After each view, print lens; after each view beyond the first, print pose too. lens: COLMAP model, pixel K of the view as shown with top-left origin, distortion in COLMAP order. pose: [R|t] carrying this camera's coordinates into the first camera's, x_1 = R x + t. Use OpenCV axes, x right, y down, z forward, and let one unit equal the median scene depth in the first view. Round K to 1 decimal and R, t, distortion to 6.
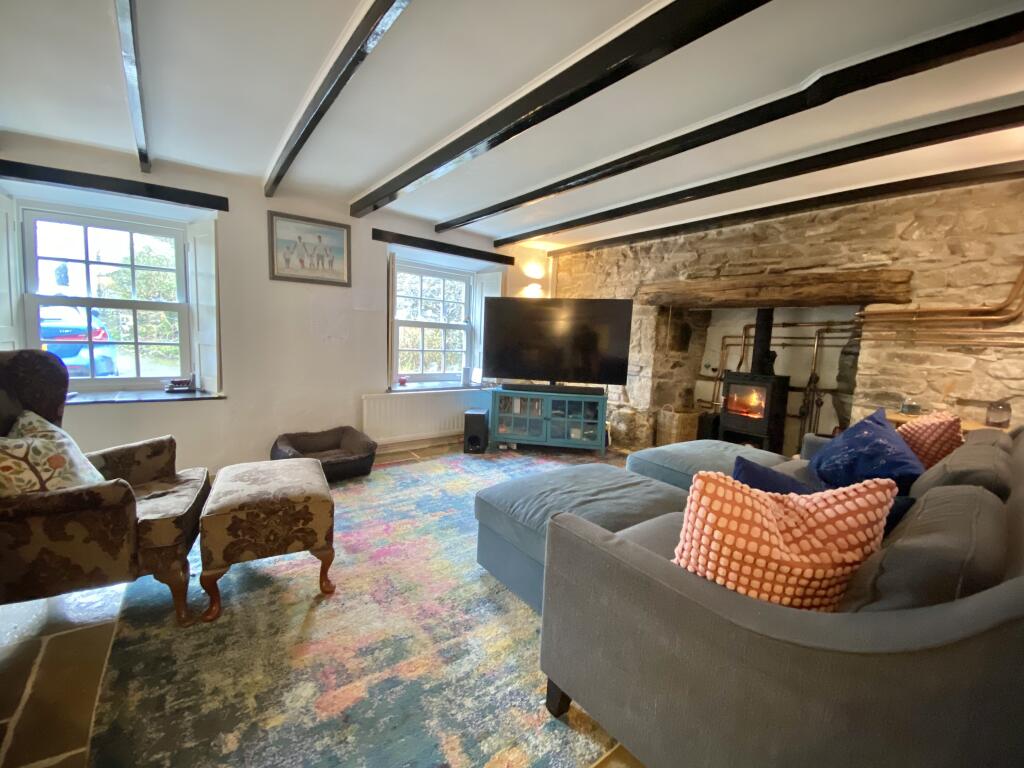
lens RADIAL K [[419.1, 0, 509.4], [0, 419.1, 384.2], [0, 0, 1]] dist [0.009744, -0.002518]
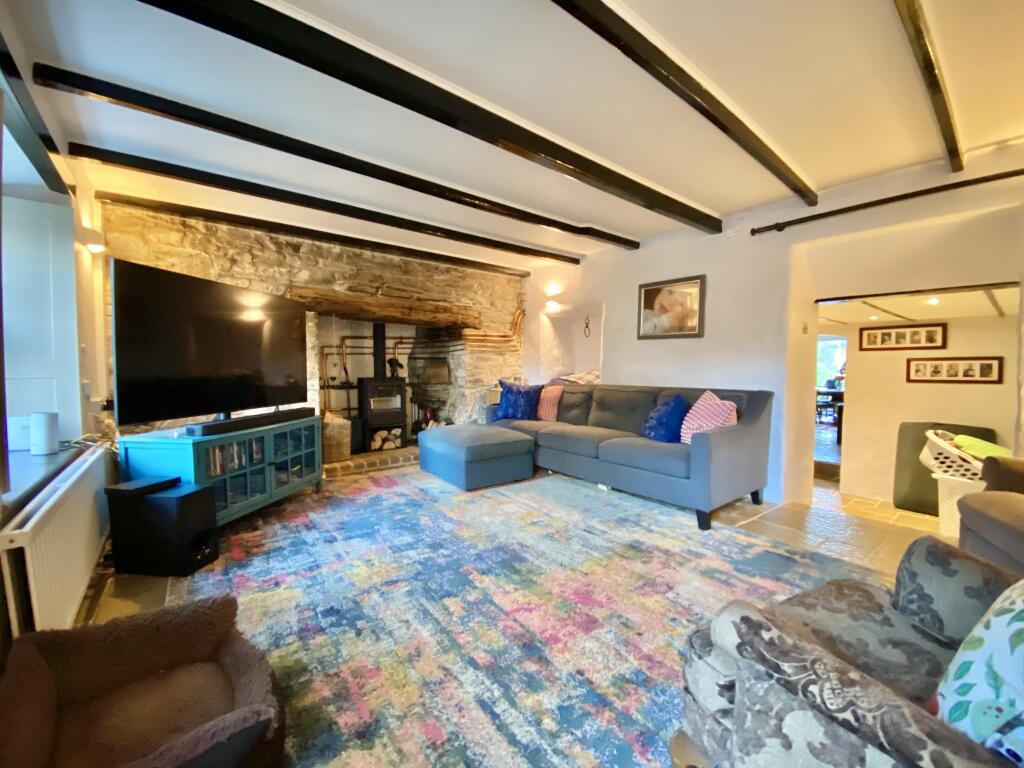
lens RADIAL K [[419.1, 0, 510.9], [0, 419.1, 381.8], [0, 0, 1]] dist [0.009744, -0.002518]
pose [[-0.017212, -0.075163, 0.997023, -0.659575], [0.108577, 0.991133, 0.076594, -0.066906], [-0.993939, 0.109572, -0.008899, 0.668581]]
